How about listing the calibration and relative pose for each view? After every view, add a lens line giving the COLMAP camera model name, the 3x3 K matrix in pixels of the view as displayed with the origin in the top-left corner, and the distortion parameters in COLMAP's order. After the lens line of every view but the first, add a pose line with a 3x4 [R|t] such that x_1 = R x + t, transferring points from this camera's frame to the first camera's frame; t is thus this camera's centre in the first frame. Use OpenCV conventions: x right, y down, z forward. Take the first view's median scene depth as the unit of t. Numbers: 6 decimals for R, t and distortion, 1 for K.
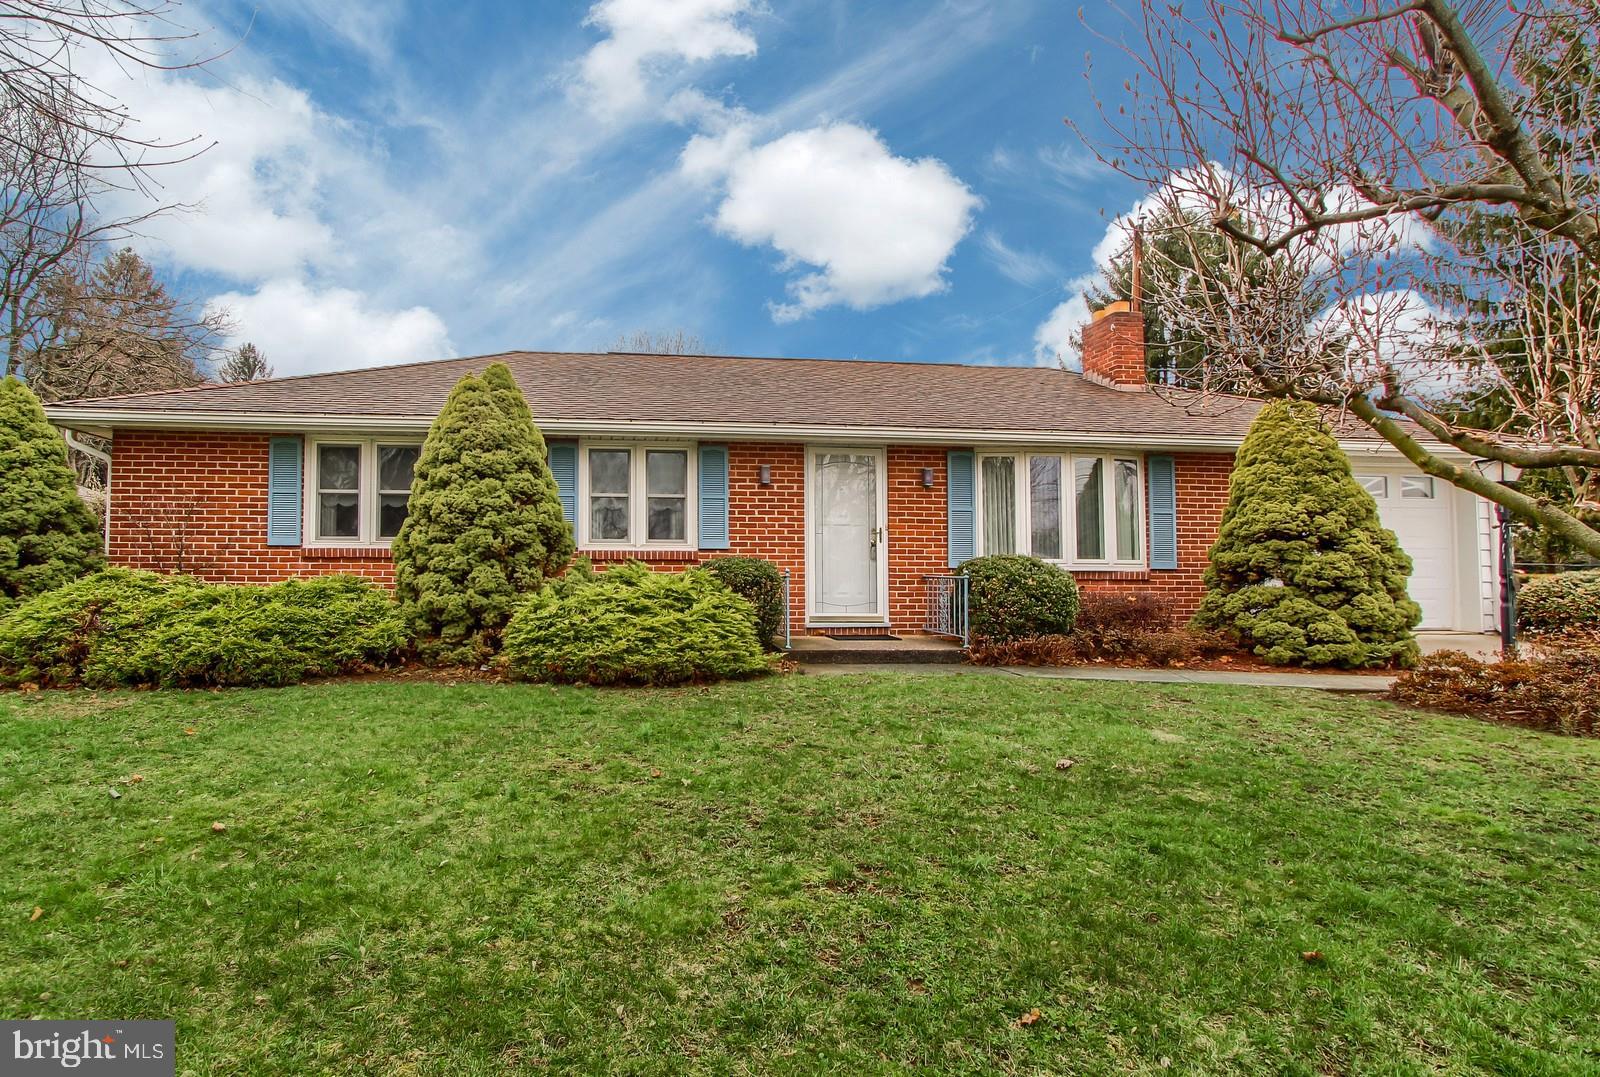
lens RADIAL K [[742.9, 0, 766.5], [0, 742.9, 542.6], [0, 0, 1]] dist [-0.013824, 0.000139]
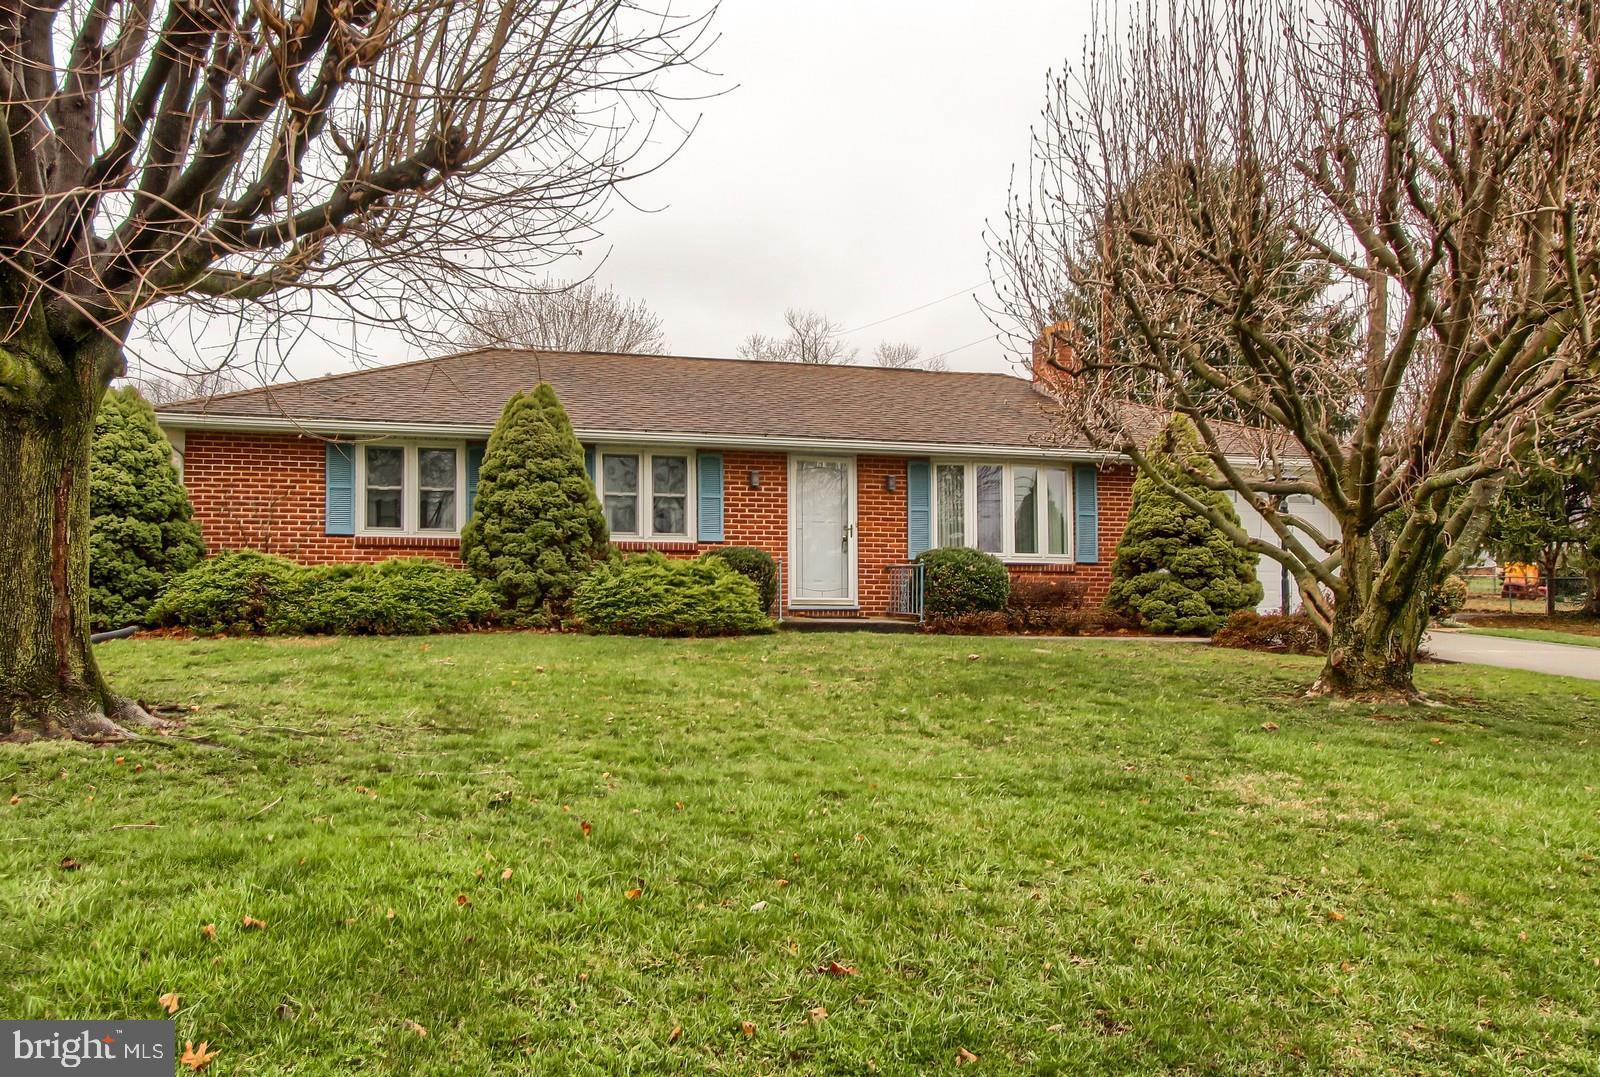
lens RADIAL K [[744.4, 0, 821.6], [0, 744.4, 519.0], [0, 0, 1]] dist [-0.012002, -0.000003]
pose [[0.992356, 0.011016, 0.122913, -0.053887], [-0.007446, 0.999538, -0.029469, 0.008175], [-0.123181, 0.028329, 0.991980, -0.228843]]
